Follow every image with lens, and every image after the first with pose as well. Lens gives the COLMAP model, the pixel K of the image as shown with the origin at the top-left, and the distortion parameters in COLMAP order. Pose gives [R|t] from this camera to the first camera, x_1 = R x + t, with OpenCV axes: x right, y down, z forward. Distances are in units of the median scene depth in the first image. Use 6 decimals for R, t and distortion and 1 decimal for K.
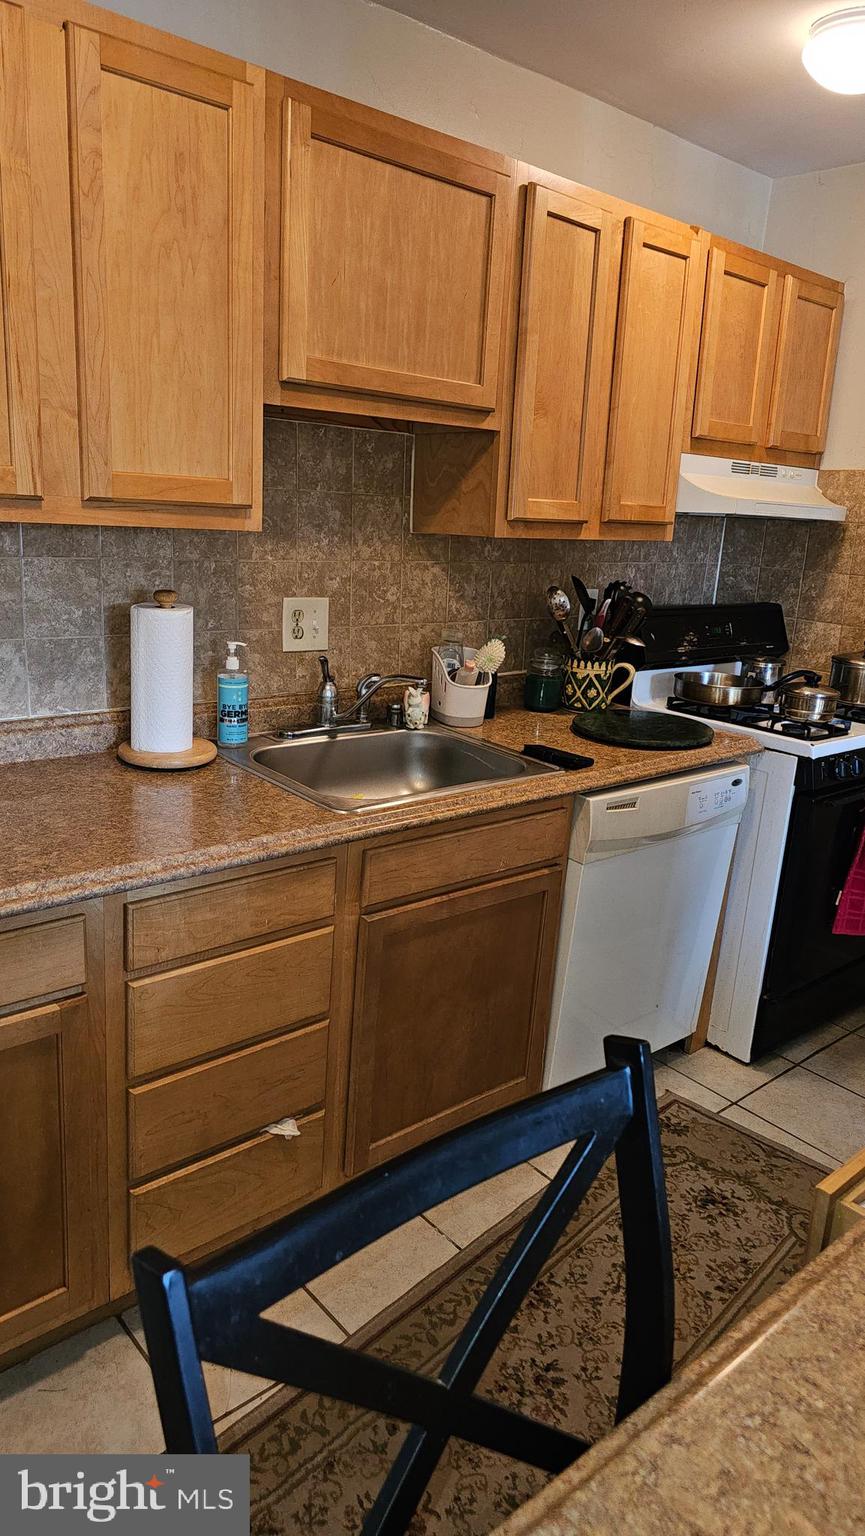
lens RADIAL K [[1024.7, 0, 436.6], [0, 1024.7, 764.5], [0, 0, 1]] dist [0.072188, -0.069771]
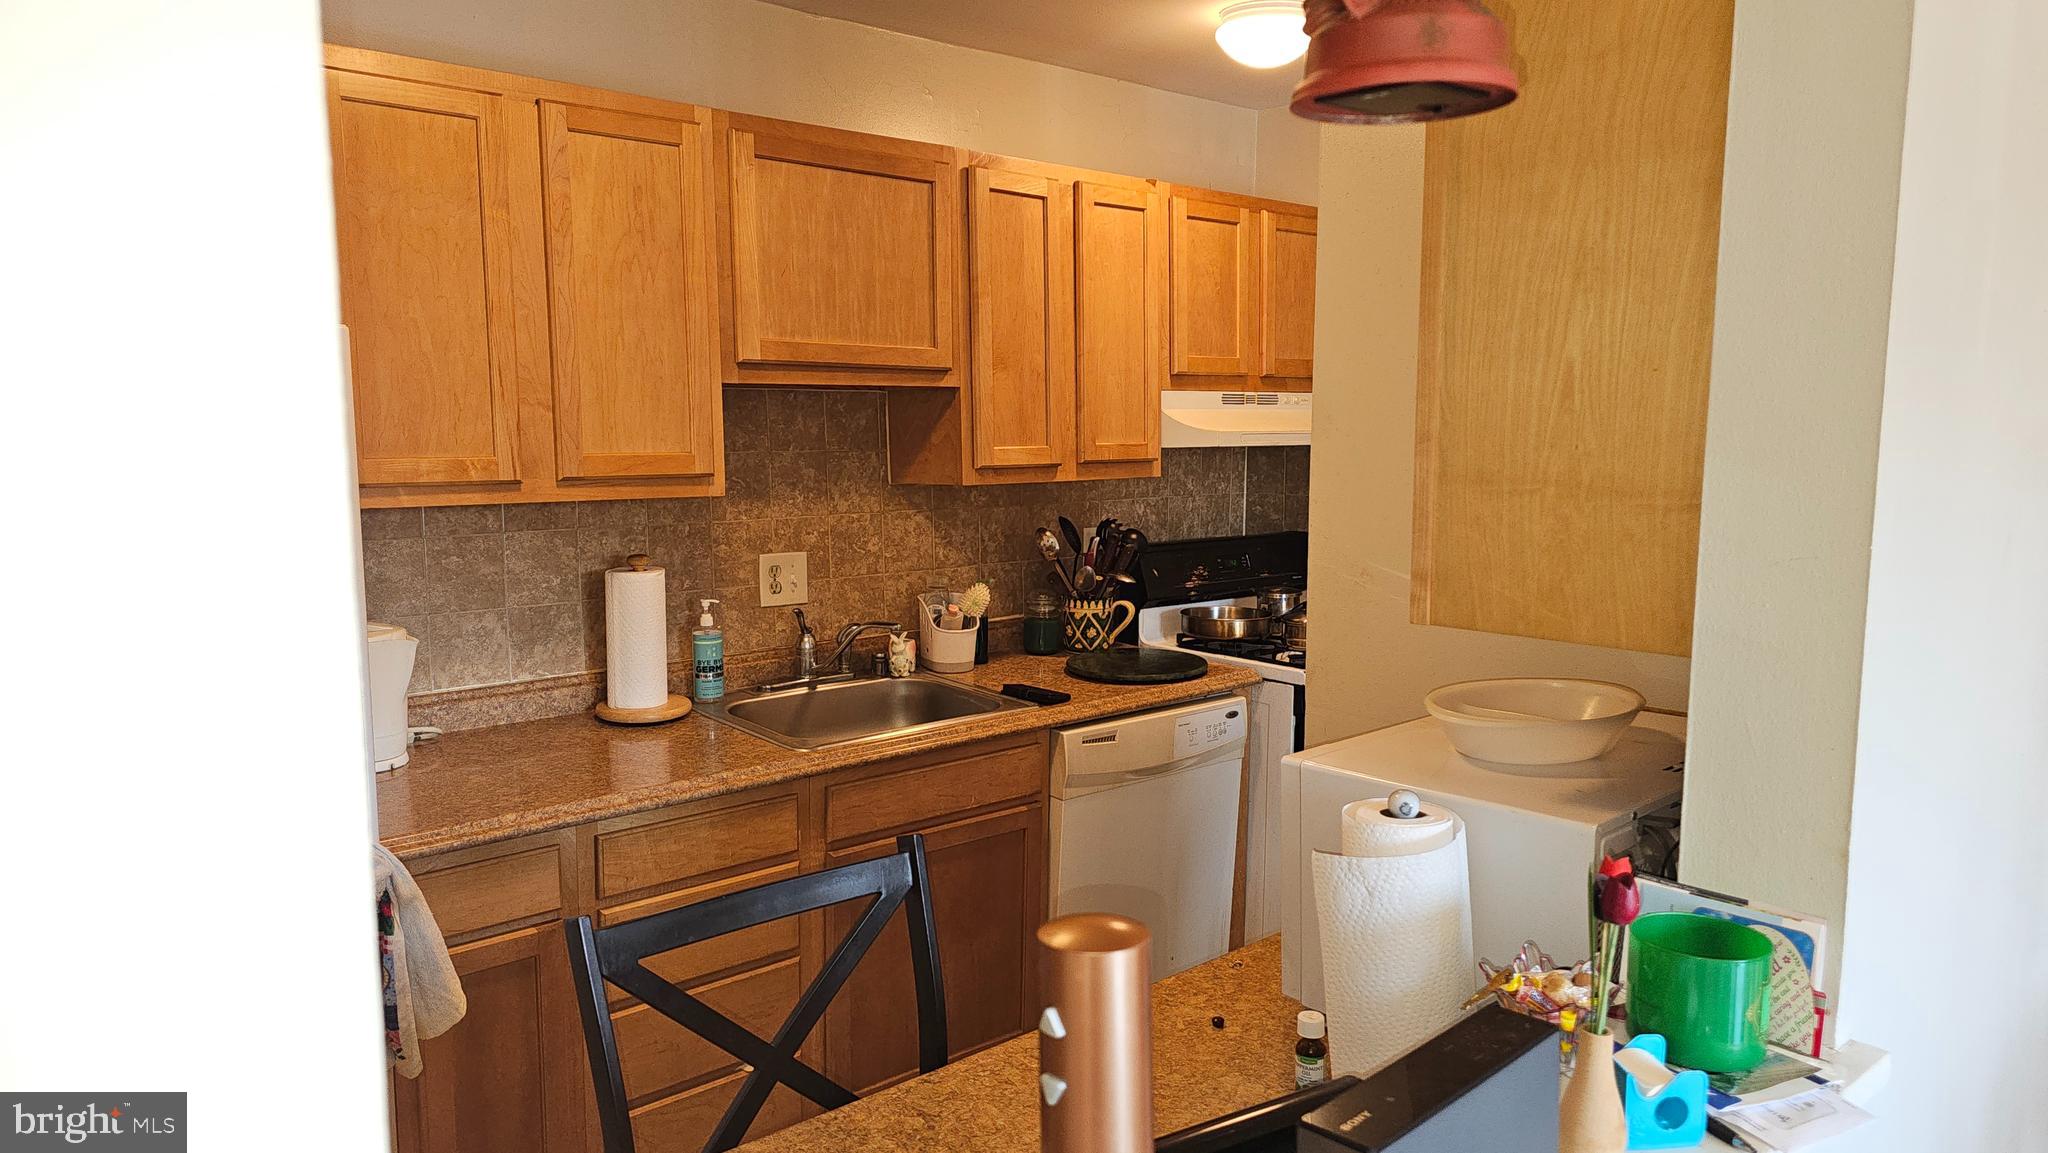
lens RADIAL K [[1366.3, 0, 1033.2], [0, 1366.3, 582.3], [0, 0, 1]] dist [0.072188, -0.069771]
pose [[0.998277, -0.057417, -0.012071, 0.144311], [0.055328, 0.989700, -0.132036, 0.062373], [0.019528, 0.131141, 0.991171, -0.355337]]
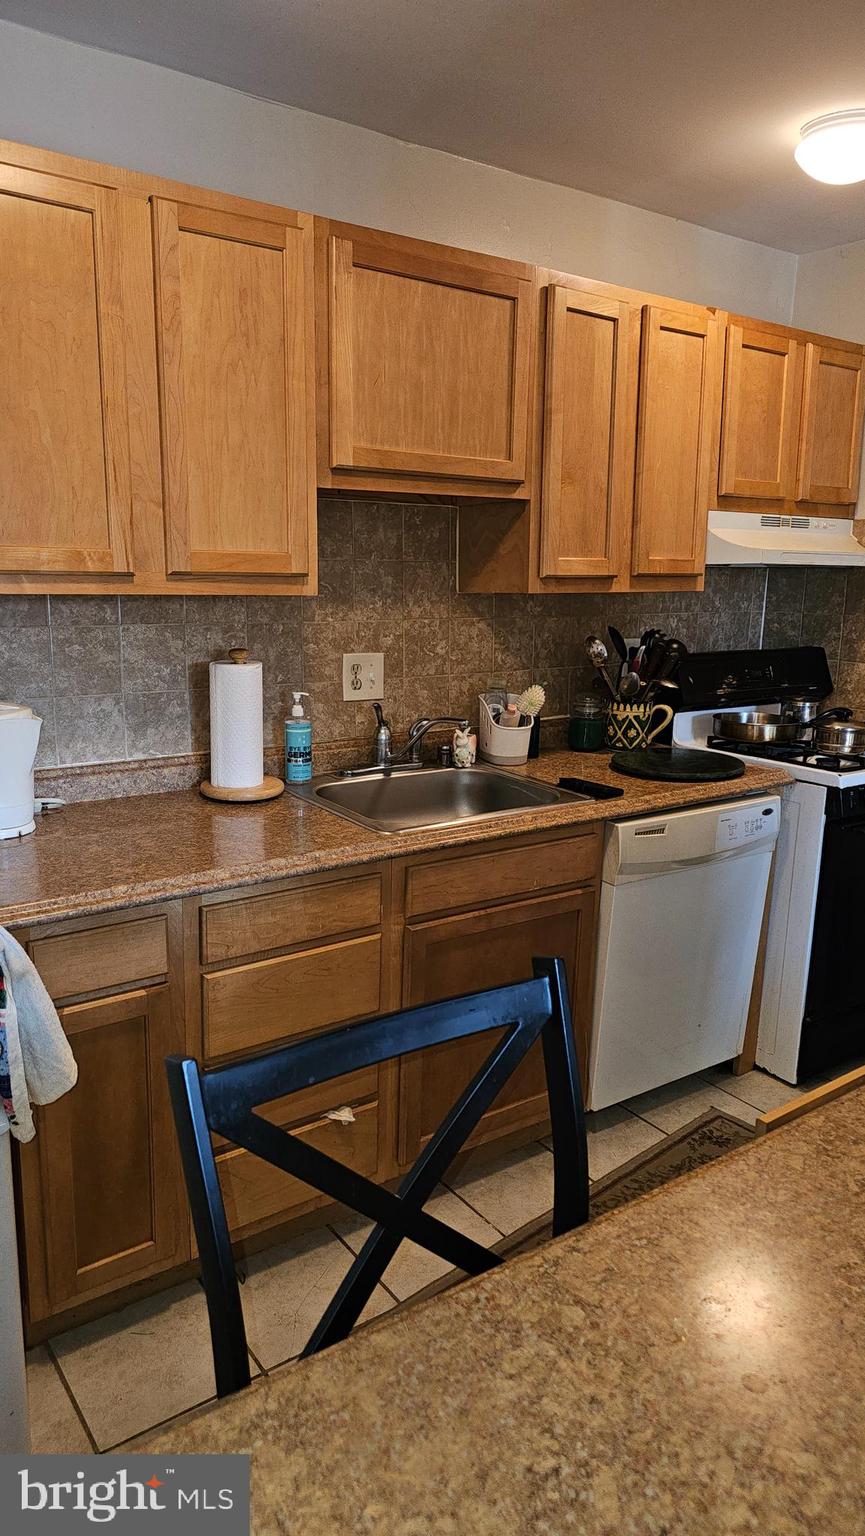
lens RADIAL K [[1024.7, 0, 421.5], [0, 1024.7, 775.4], [0, 0, 1]] dist [0.072188, -0.069771]
pose [[0.993854, -0.021227, -0.108649, 0.060752], [0.015347, 0.998386, -0.054676, 0.037532], [0.109634, 0.052672, 0.992575, -0.114043]]
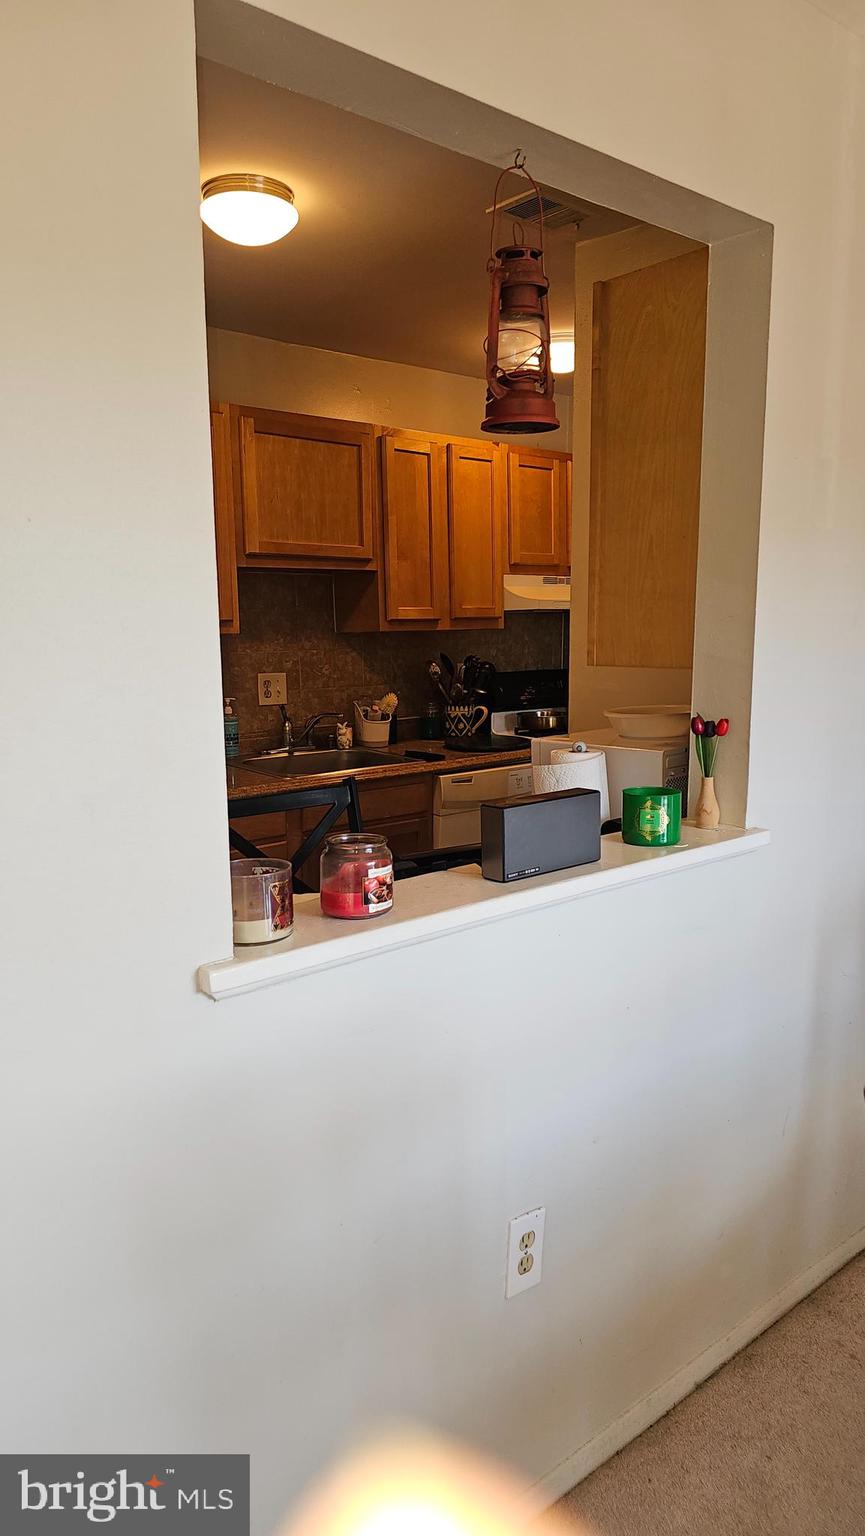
lens RADIAL K [[1024.7, 0, 437.2], [0, 1024.7, 780.9], [0, 0, 1]] dist [0.072188, -0.069771]
pose [[0.997797, -0.063223, -0.020082, 0.177653], [0.061049, 0.993618, -0.094853, 0.201897], [0.025951, 0.093418, 0.995289, -0.694996]]
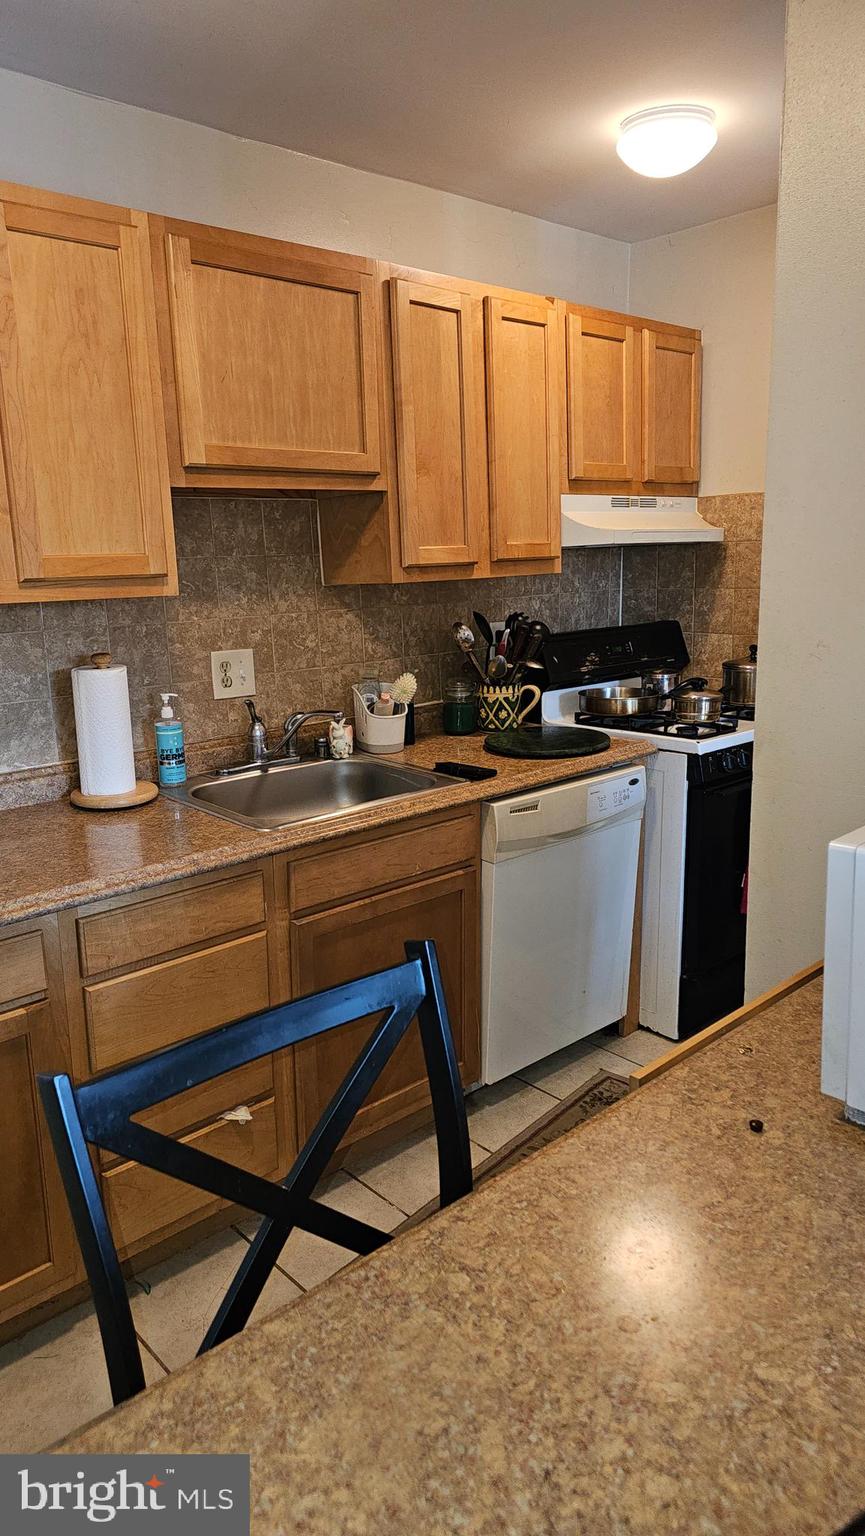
lens RADIAL K [[1024.7, 0, 416.5], [0, 1024.7, 766.7], [0, 0, 1]] dist [0.072188, -0.069771]
pose [[0.996150, -0.087558, -0.004239, 0.073233], [0.087276, 0.995144, -0.045503, 0.035759], [0.008203, 0.044958, 0.998955, -0.125068]]
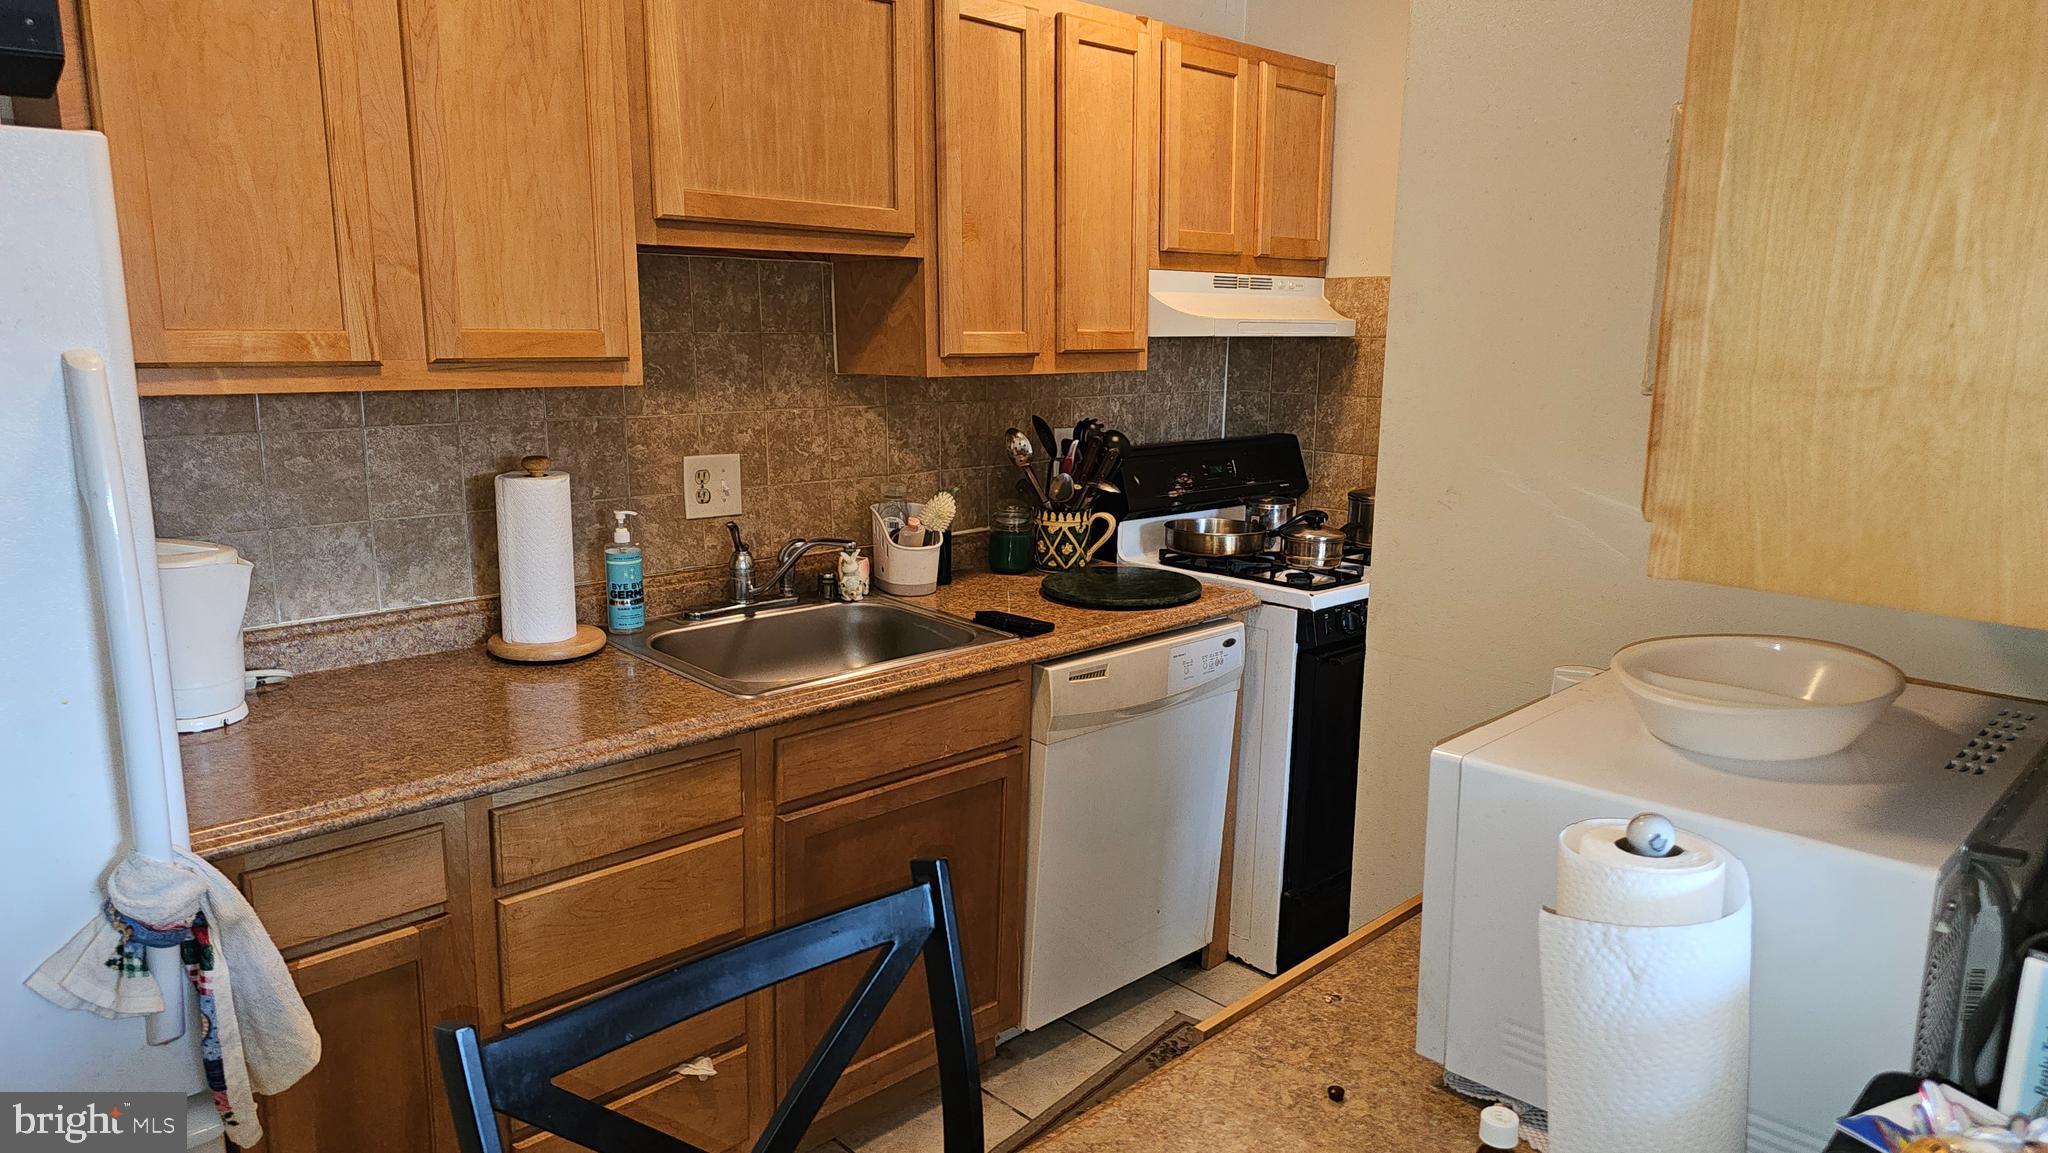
lens RADIAL K [[1366.3, 0, 1046.9], [0, 1366.3, 590.1], [0, 0, 1]] dist [0.072188, -0.069771]
pose [[0.996834, -0.054943, 0.057471, 0.085307], [0.057686, 0.997218, -0.047205, 0.021234], [-0.054717, 0.050370, 0.997231, -0.161467]]
